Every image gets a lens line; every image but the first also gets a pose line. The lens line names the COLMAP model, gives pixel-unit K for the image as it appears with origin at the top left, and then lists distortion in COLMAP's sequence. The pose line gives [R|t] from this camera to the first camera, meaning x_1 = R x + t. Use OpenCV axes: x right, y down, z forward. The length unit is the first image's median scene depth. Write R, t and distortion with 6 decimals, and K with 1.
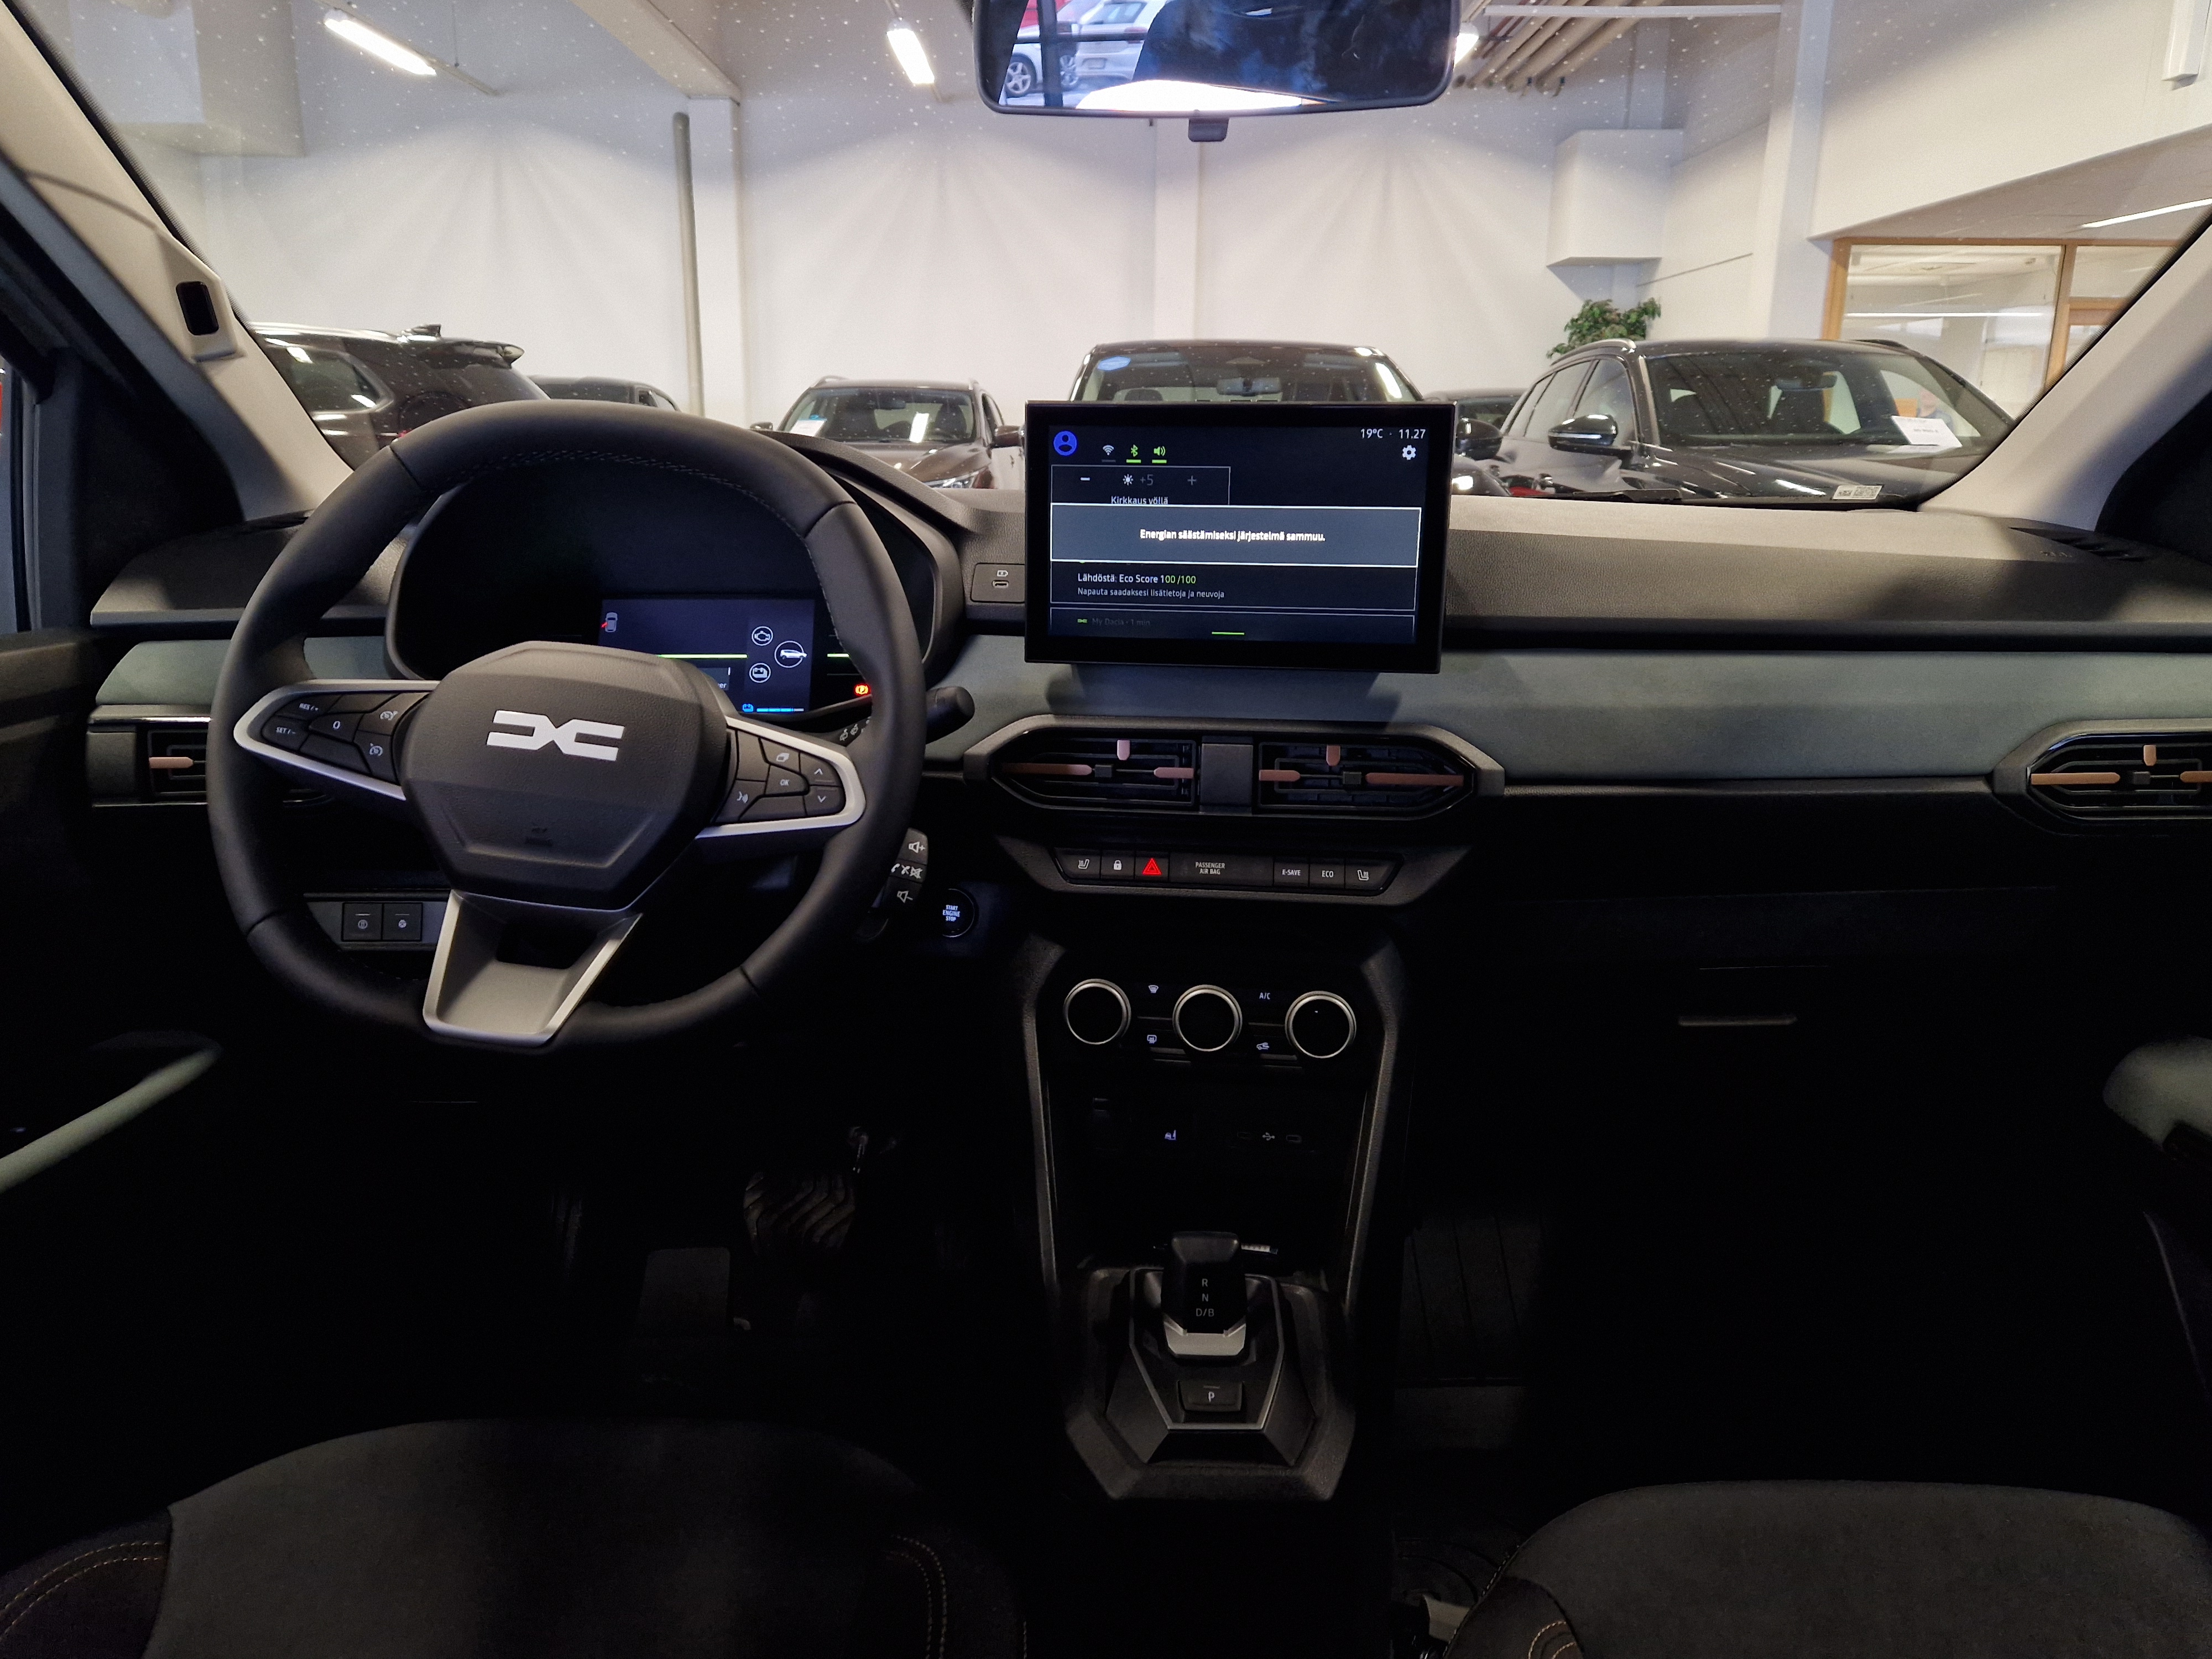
lens RADIAL K [[1604.1, 0, 1089.1], [0, 1604.1, 823.9], [0, 0, 1]] dist [0.059131, -0.044362]
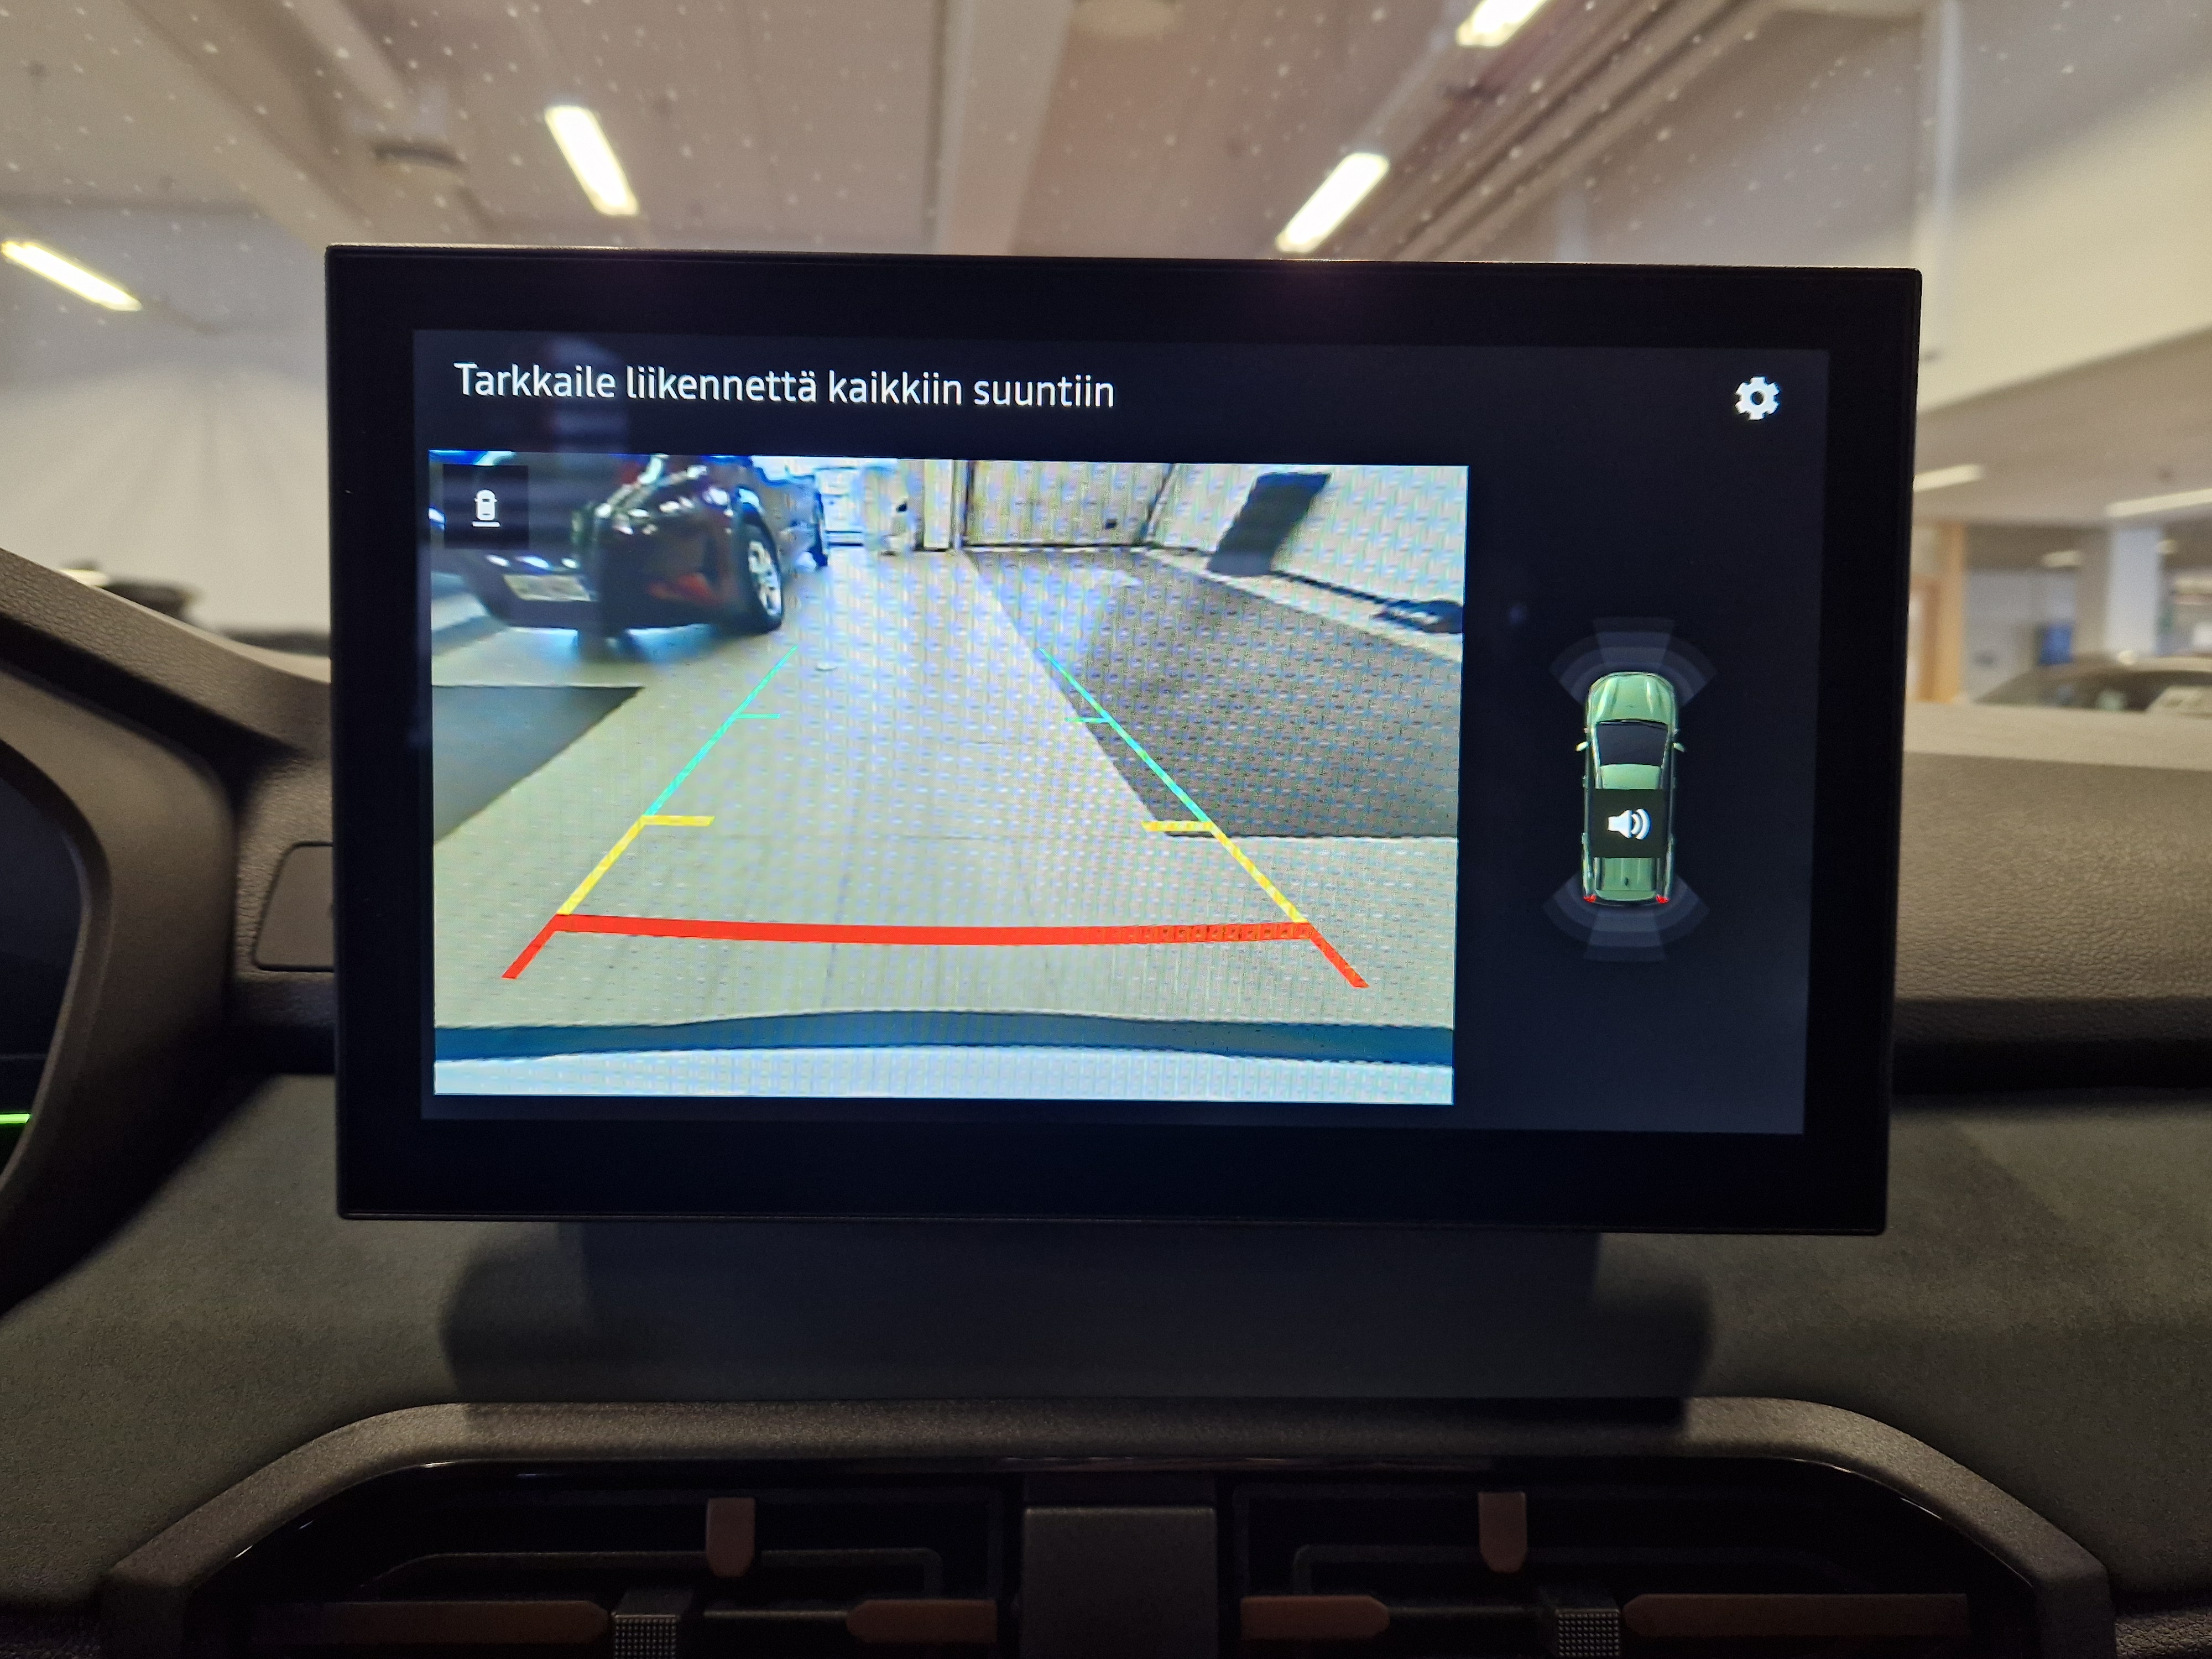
lens RADIAL K [[1604.1, 0, 1119.8], [0, 1604.1, 792.0], [0, 0, 1]] dist [0.059131, -0.044362]
pose [[0.988802, -0.005628, 0.149126, 0.046745], [0.032299, 0.983673, -0.177042, -0.118867], [-0.145695, 0.179876, 0.972840, 0.714487]]
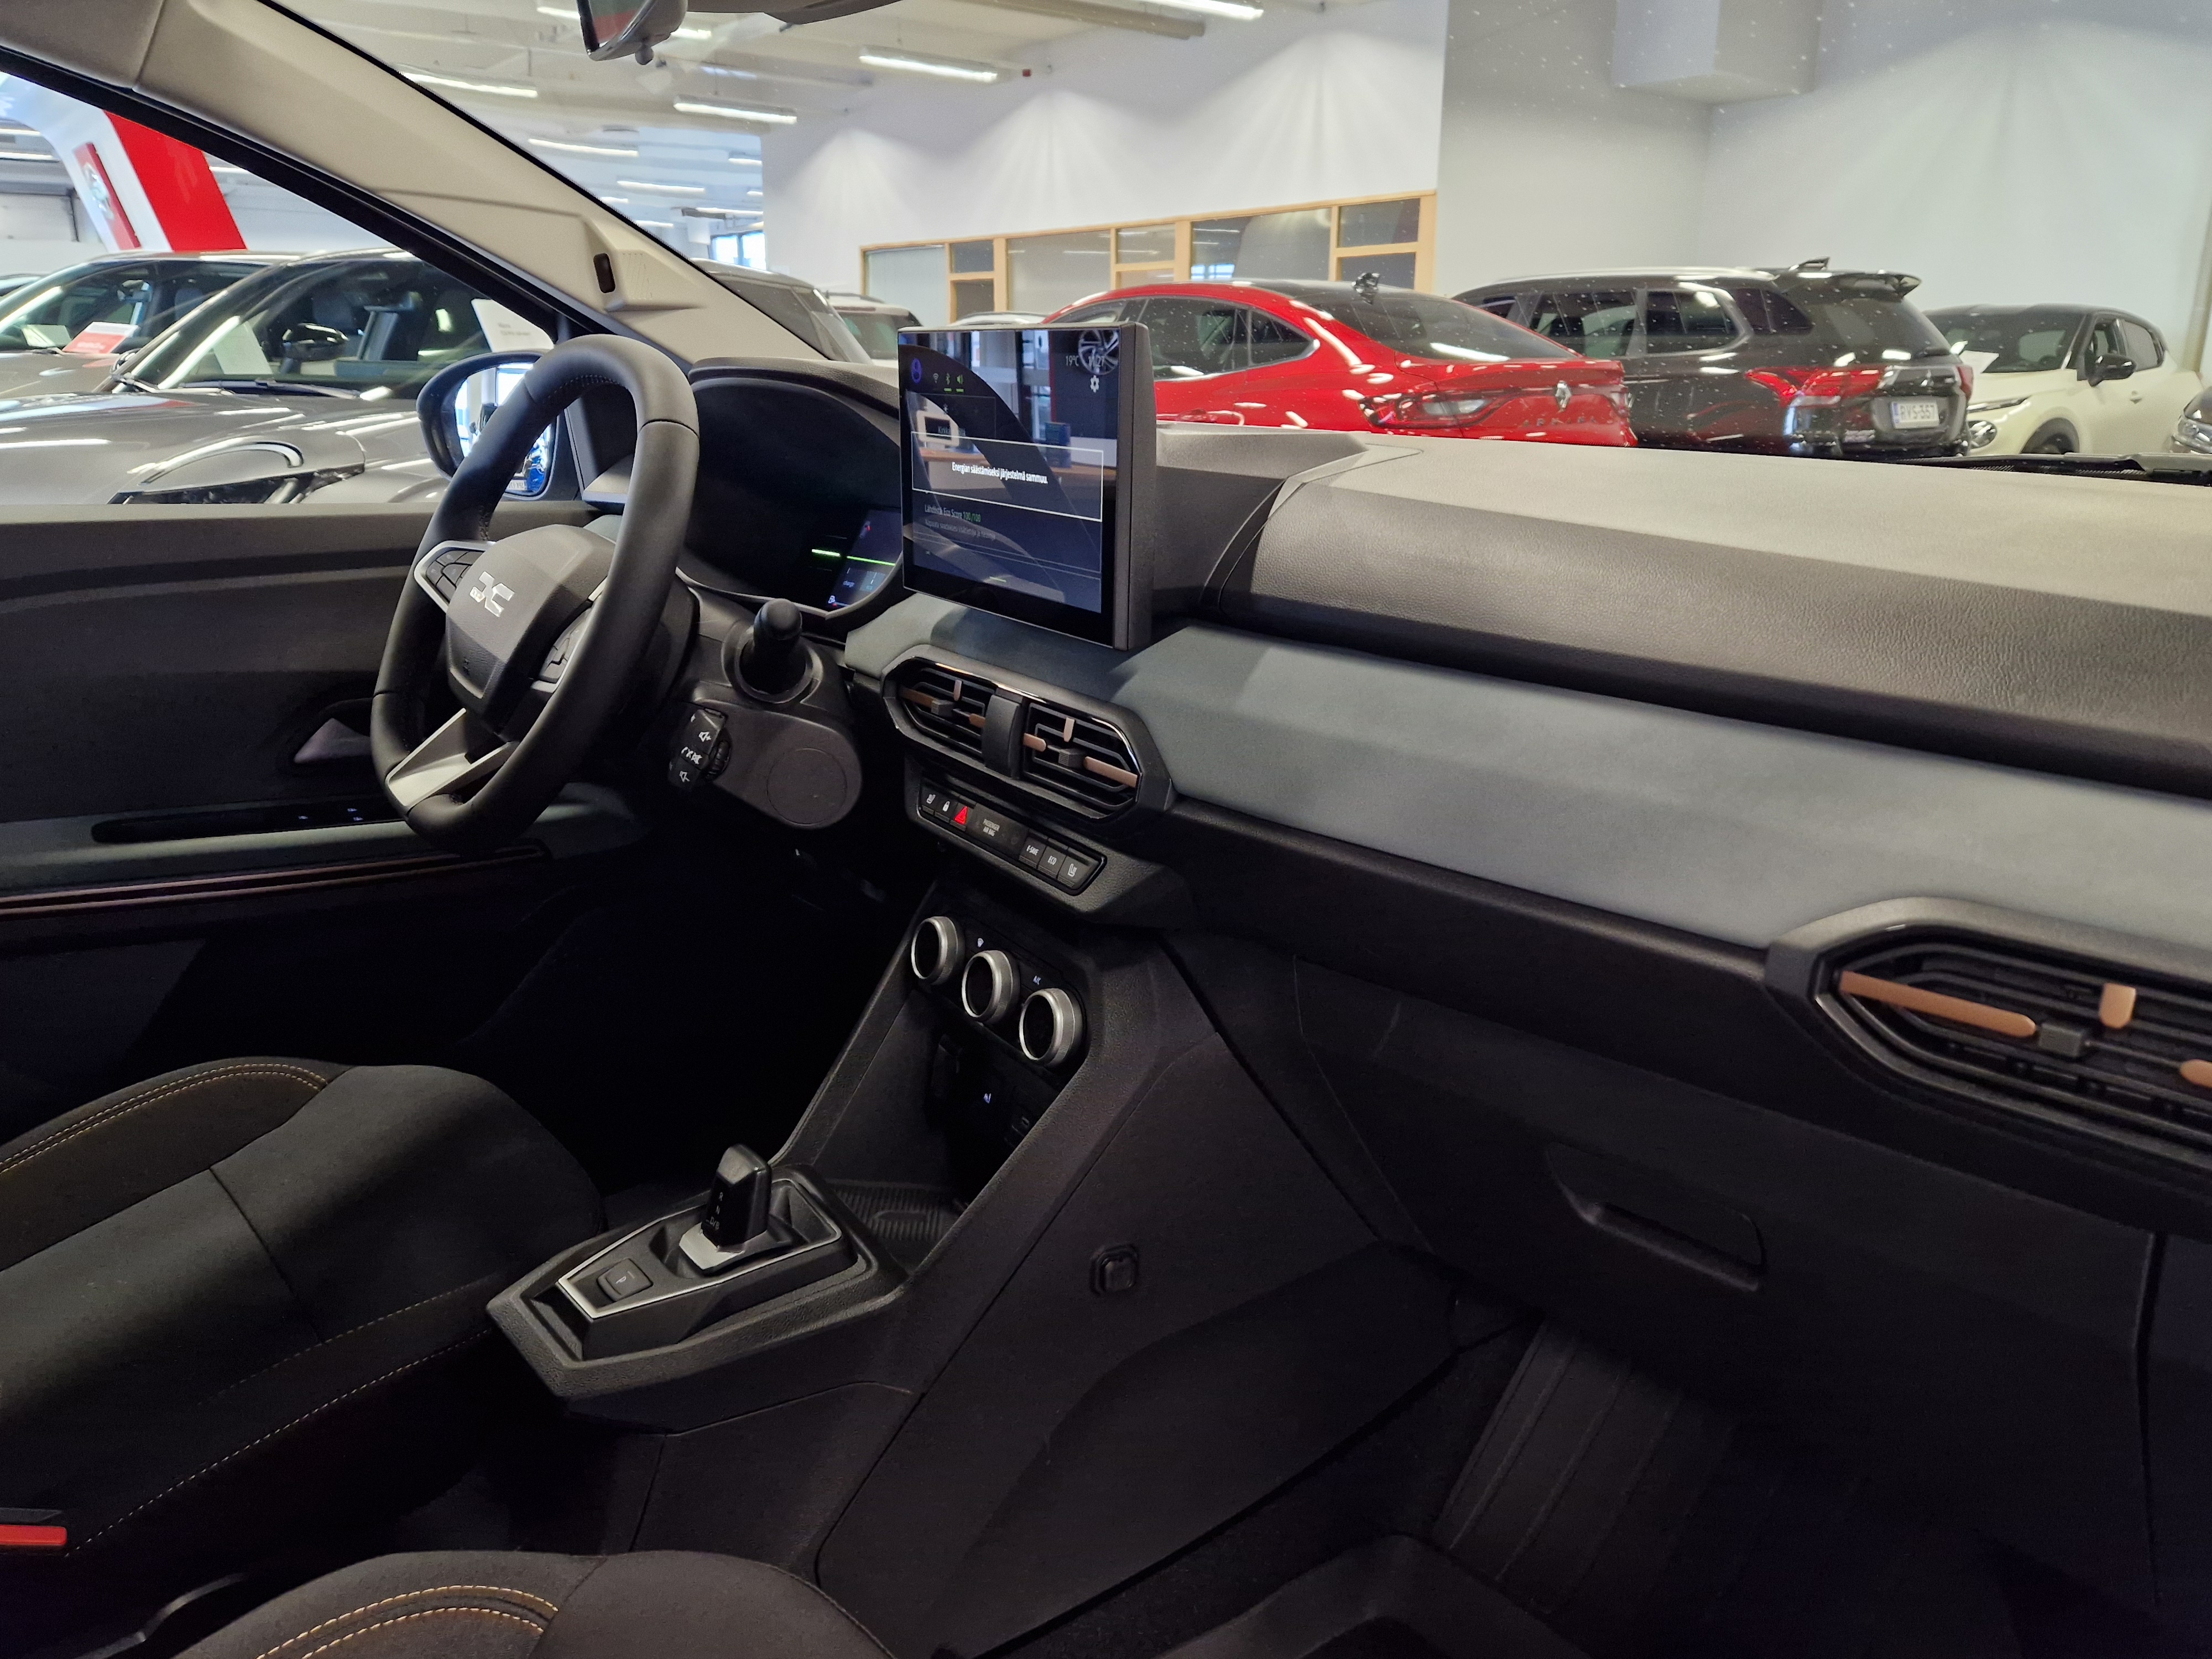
lens RADIAL K [[1604.1, 0, 1072.0], [0, 1604.1, 832.4], [0, 0, 1]] dist [0.059131, -0.044362]
pose [[0.622963, 0.215112, -0.752093, 0.826733], [-0.186375, 0.974575, 0.124370, -0.097473], [0.759725, 0.062693, 0.647216, 0.431801]]
